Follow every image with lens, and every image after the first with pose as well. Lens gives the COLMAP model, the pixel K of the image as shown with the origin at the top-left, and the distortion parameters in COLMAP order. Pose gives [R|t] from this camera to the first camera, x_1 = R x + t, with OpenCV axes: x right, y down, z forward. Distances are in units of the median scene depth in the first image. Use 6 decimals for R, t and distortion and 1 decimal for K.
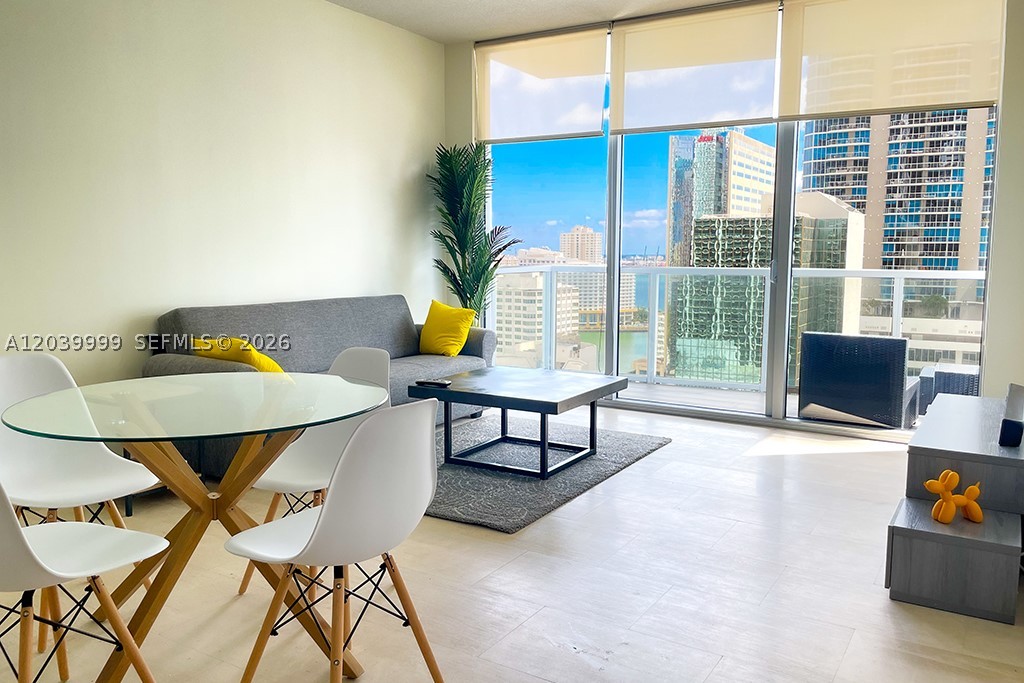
lens RADIAL K [[789.2, 0, 516.9], [0, 789.2, 342.9], [0, 0, 1]] dist [0.005074, -0.004201]
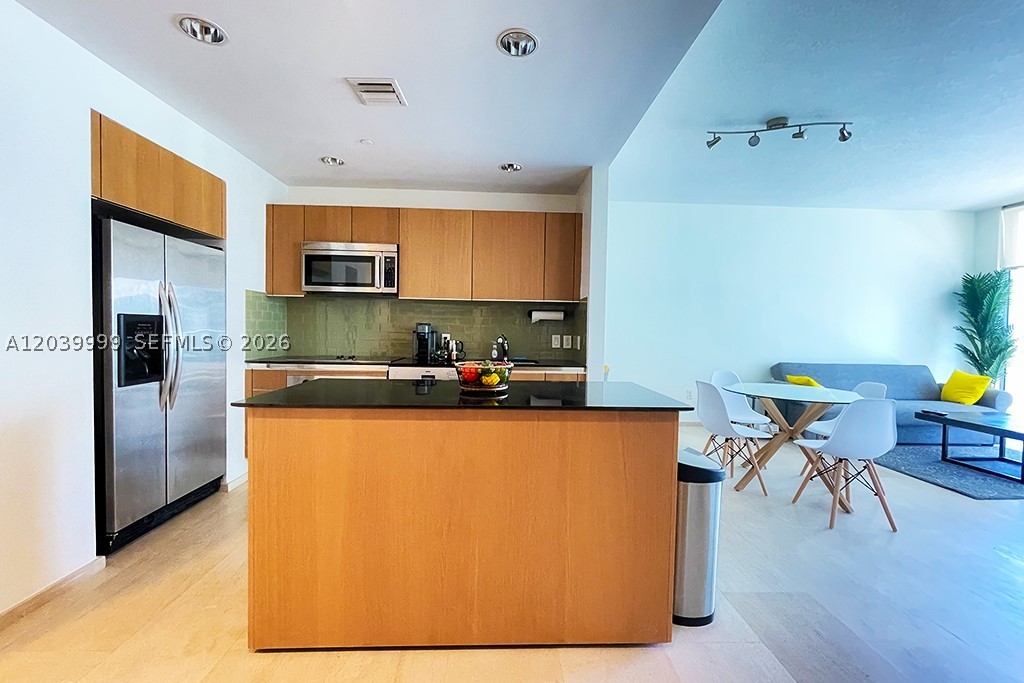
lens RADIAL K [[420.9, 0, 519.4], [0, 420.9, 338.5], [0, 0, 1]] dist [0.002777, 0.000113]
pose [[0.571711, 0.025087, -0.820072, 0.095524], [-0.109306, 0.992951, -0.045827, 0.021588], [0.813142, 0.115838, 0.570423, -0.226331]]
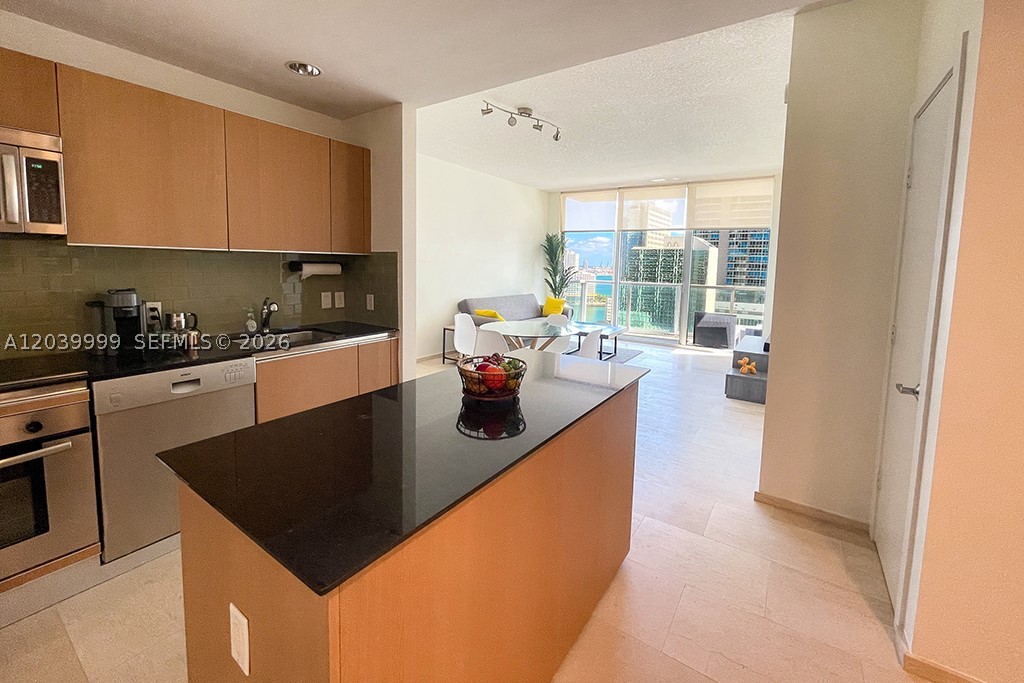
lens RADIAL K [[420.9, 0, 519.8], [0, 420.9, 297.6], [0, 0, 1]] dist [0.002777, 0.000113]
pose [[0.999395, 0.023510, -0.025615, -0.146786], [-0.024321, 0.999196, -0.031861, -0.002084], [0.024845, 0.032465, 0.999164, -0.327908]]
